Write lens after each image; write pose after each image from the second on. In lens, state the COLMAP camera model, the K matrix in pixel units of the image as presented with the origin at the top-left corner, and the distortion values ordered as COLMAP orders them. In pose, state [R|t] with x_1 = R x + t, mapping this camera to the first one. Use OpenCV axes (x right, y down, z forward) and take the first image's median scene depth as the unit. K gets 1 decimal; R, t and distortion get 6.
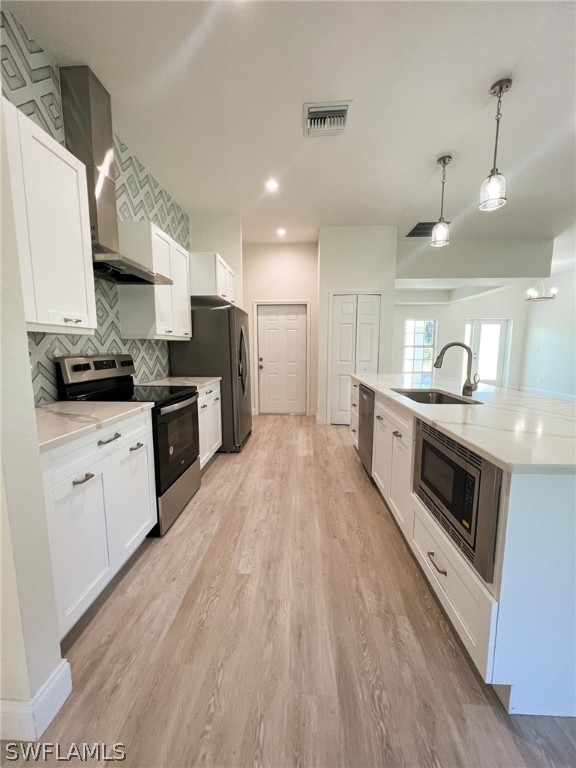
lens RADIAL K [[305.5, 0, 288.5], [0, 305.5, 384.1], [0, 0, 1]] dist [0.003485, 0.000554]
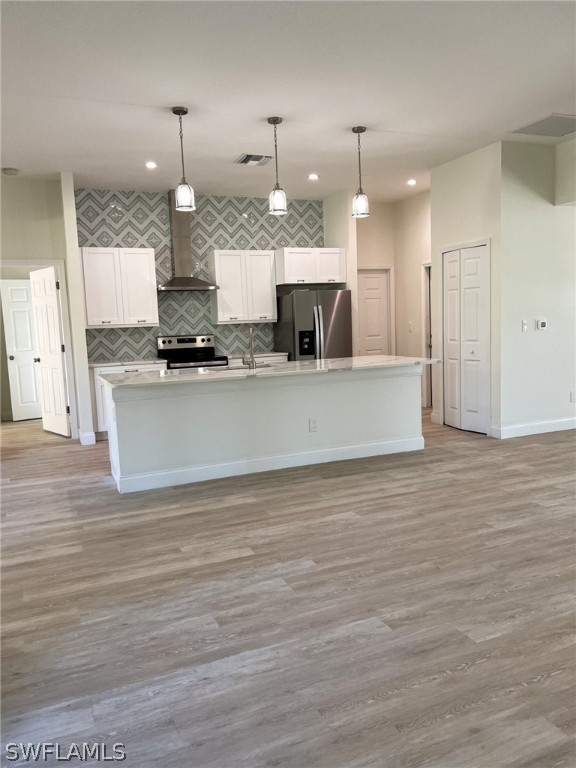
lens RADIAL K [[575.1, 0, 285.2], [0, 575.1, 382.9], [0, 0, 1]] dist [0.045616, -0.039317]
pose [[0.437650, 0.082423, -0.895360, 3.176894], [-0.071653, 0.995820, 0.056647, -0.059592], [0.896286, 0.039363, 0.441727, 0.060790]]
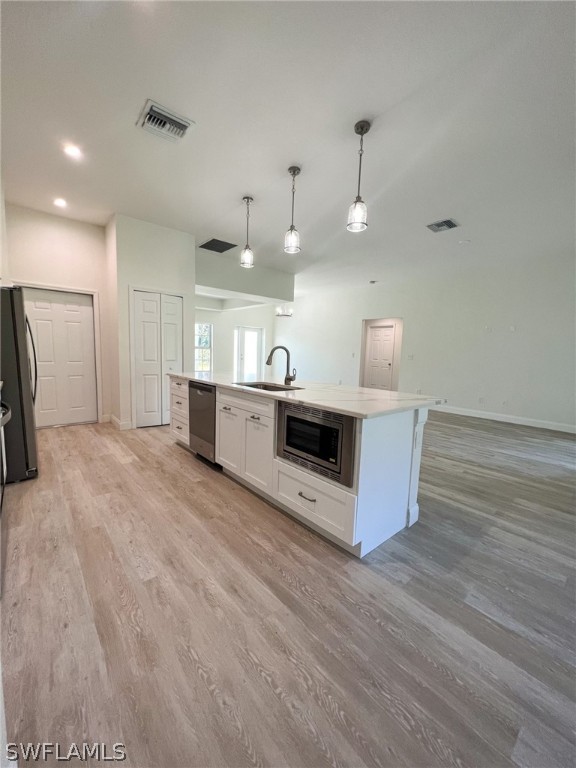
lens RADIAL K [[305.5, 0, 286.9], [0, 305.5, 383.8], [0, 0, 1]] dist [0.003485, 0.000554]
pose [[0.730526, -0.050000, 0.681052, -0.404844], [0.051705, 0.998503, 0.017844, 0.010233], [-0.680925, 0.022178, 0.732018, -0.010319]]
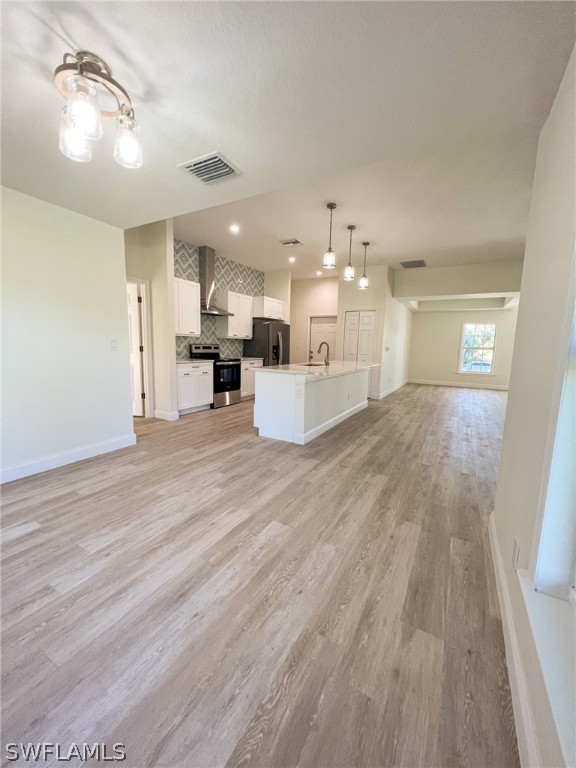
lens RADIAL K [[303.0, 0, 286.9], [0, 303.0, 383.8], [0, 0, 1]] dist [0.002778, 0.000860]
pose [[0.888861, 0.082475, -0.450692, 1.498328], [-0.081569, 0.996436, 0.021471, 0.165563], [0.450857, 0.017678, 0.892421, -1.260879]]
